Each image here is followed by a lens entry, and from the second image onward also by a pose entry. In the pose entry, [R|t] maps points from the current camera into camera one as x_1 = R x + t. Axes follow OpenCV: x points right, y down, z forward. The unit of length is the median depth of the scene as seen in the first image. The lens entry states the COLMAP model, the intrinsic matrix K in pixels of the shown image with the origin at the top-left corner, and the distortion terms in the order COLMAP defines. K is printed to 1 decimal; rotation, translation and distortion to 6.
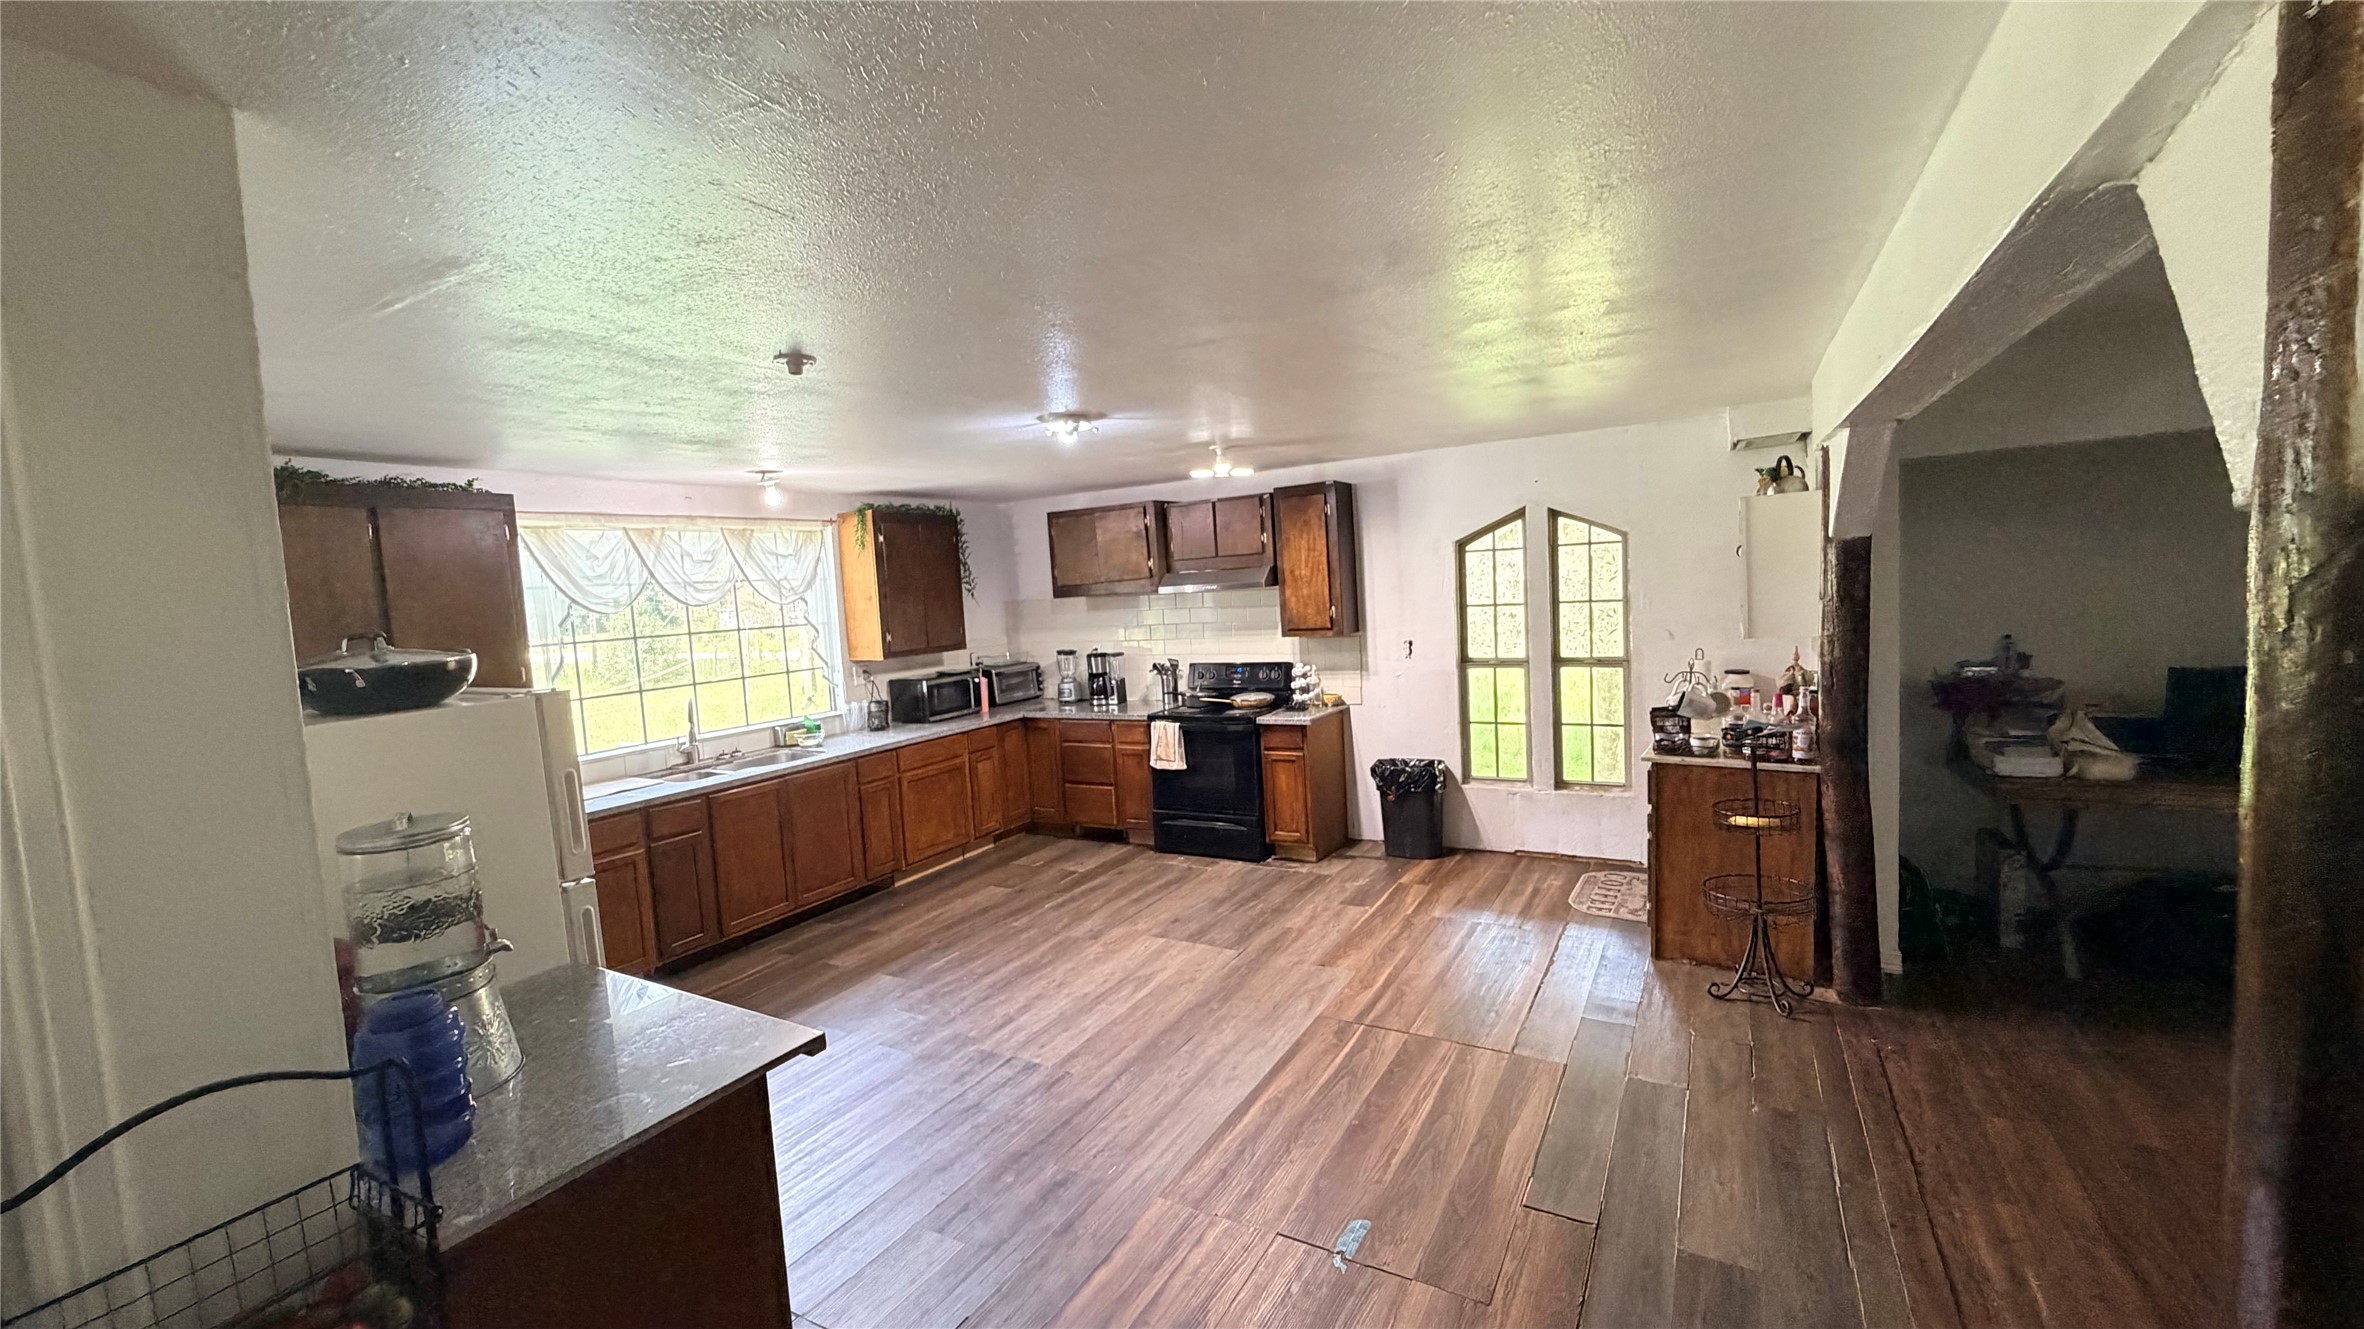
lens RADIAL K [[949.5, 0, 1174.5], [0, 949.5, 668.2], [0, 0, 1]] dist [-0.002341, 0.000197]
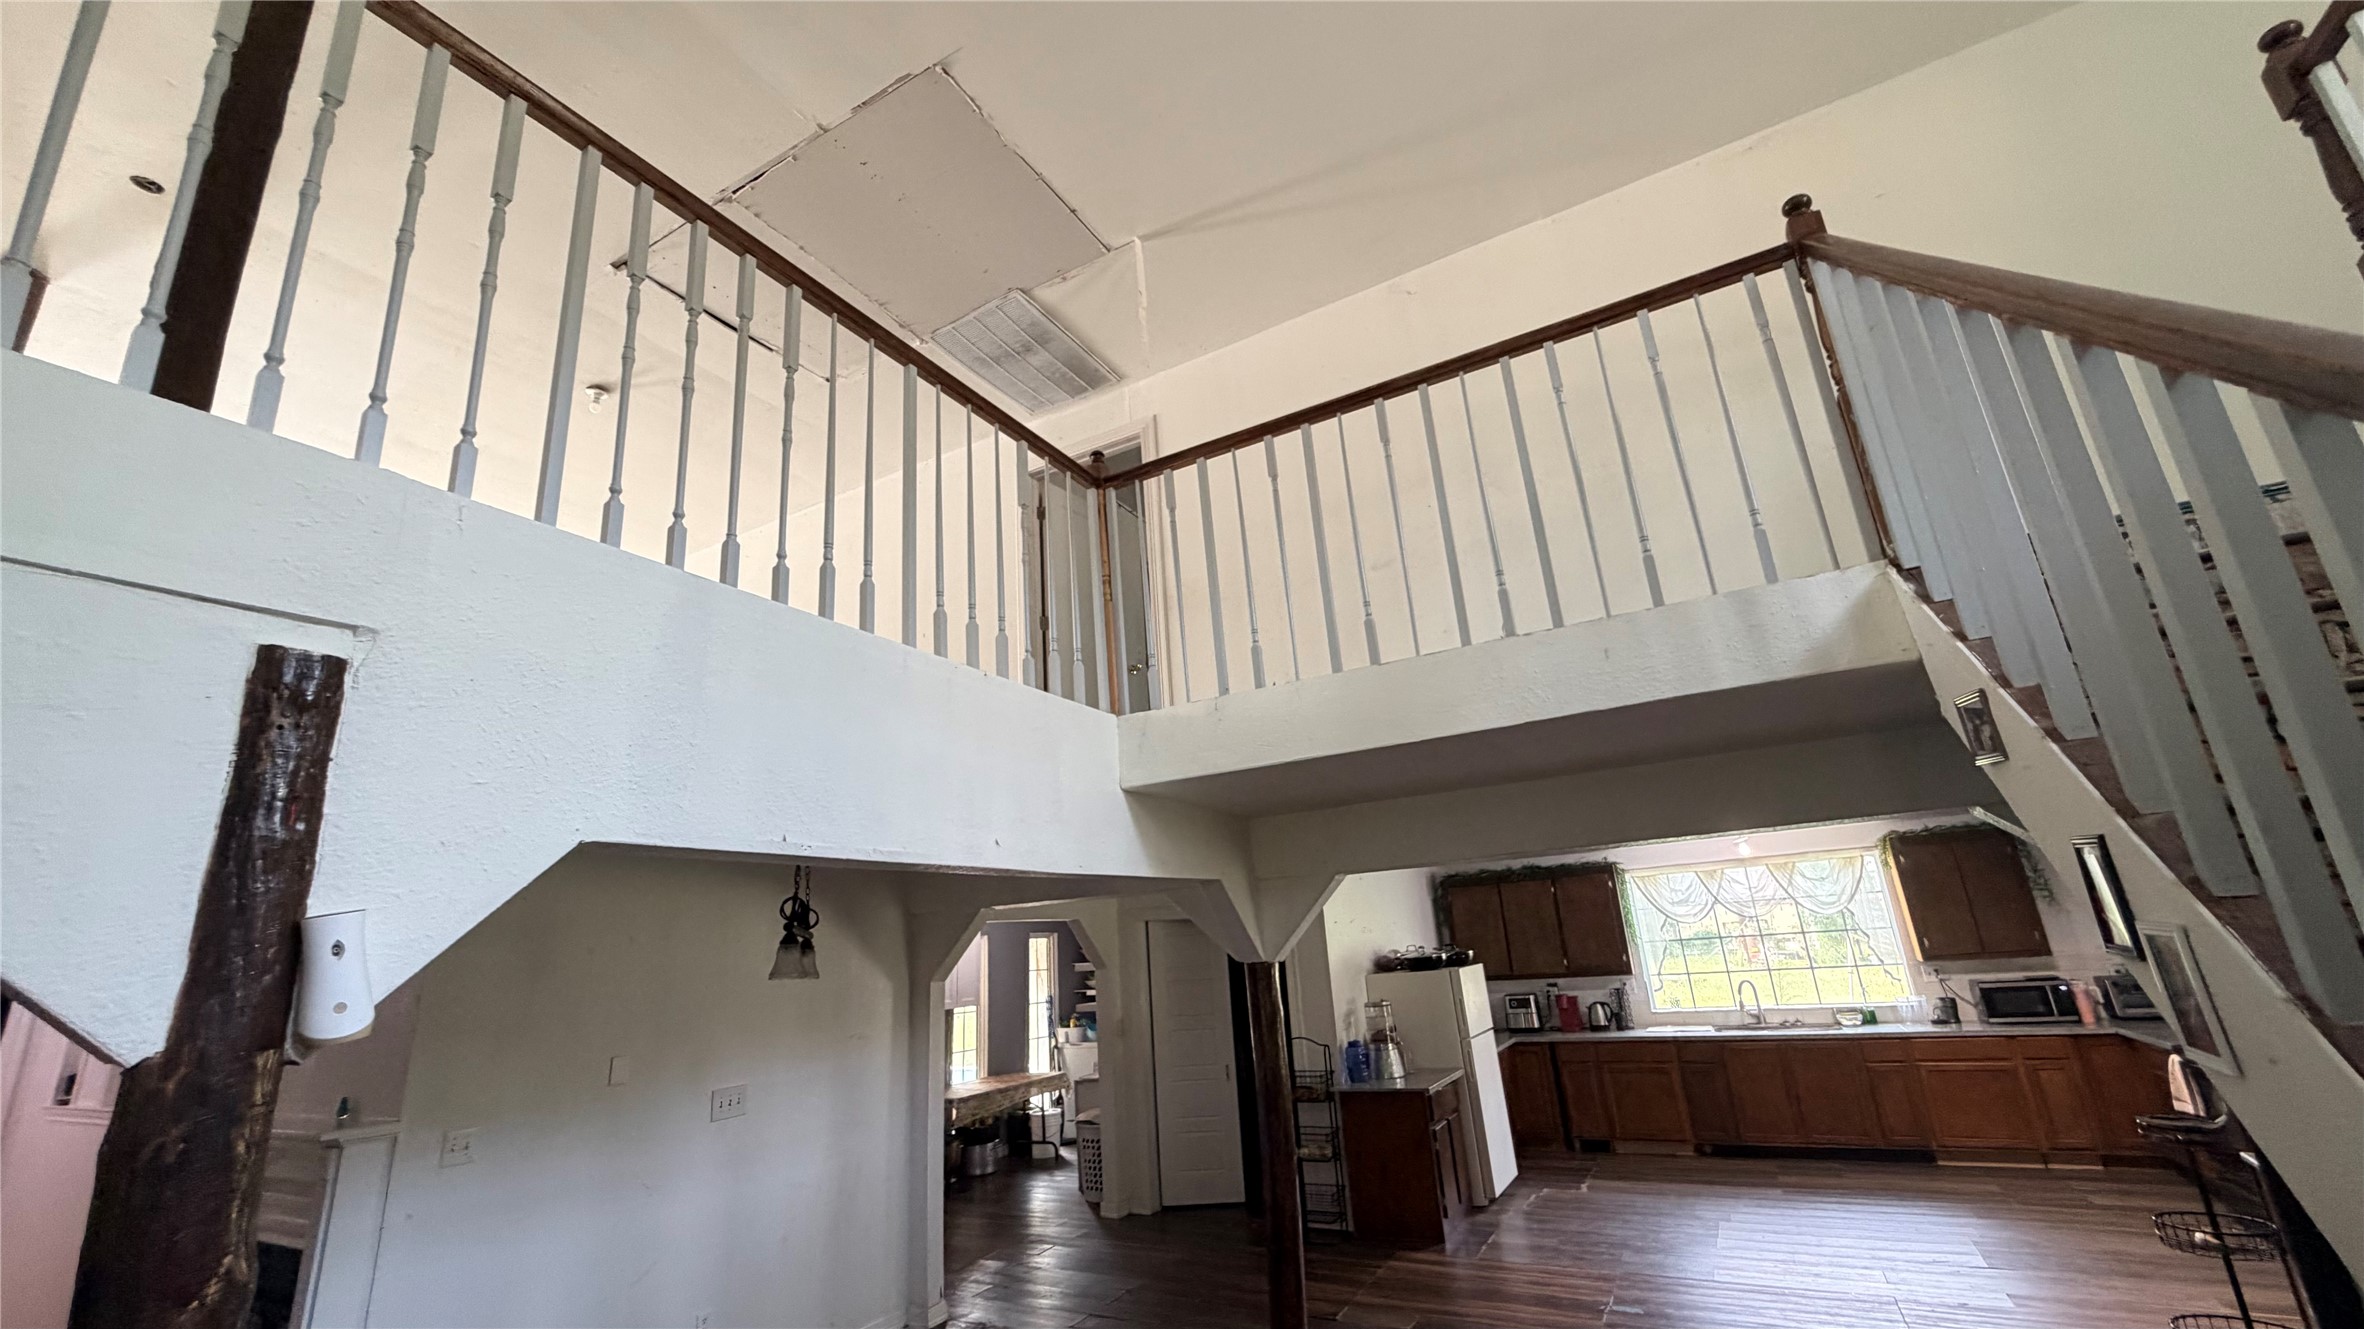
lens RADIAL K [[949.5, 0, 1167.5], [0, 949.5, 663.3], [0, 0, 1]] dist [-0.002341, 0.000197]
pose [[-0.003614, -0.230216, -0.973133, 0.976169], [-0.020481, 0.972952, -0.230097, -0.081978], [0.999784, 0.019100, -0.008231, 0.043854]]
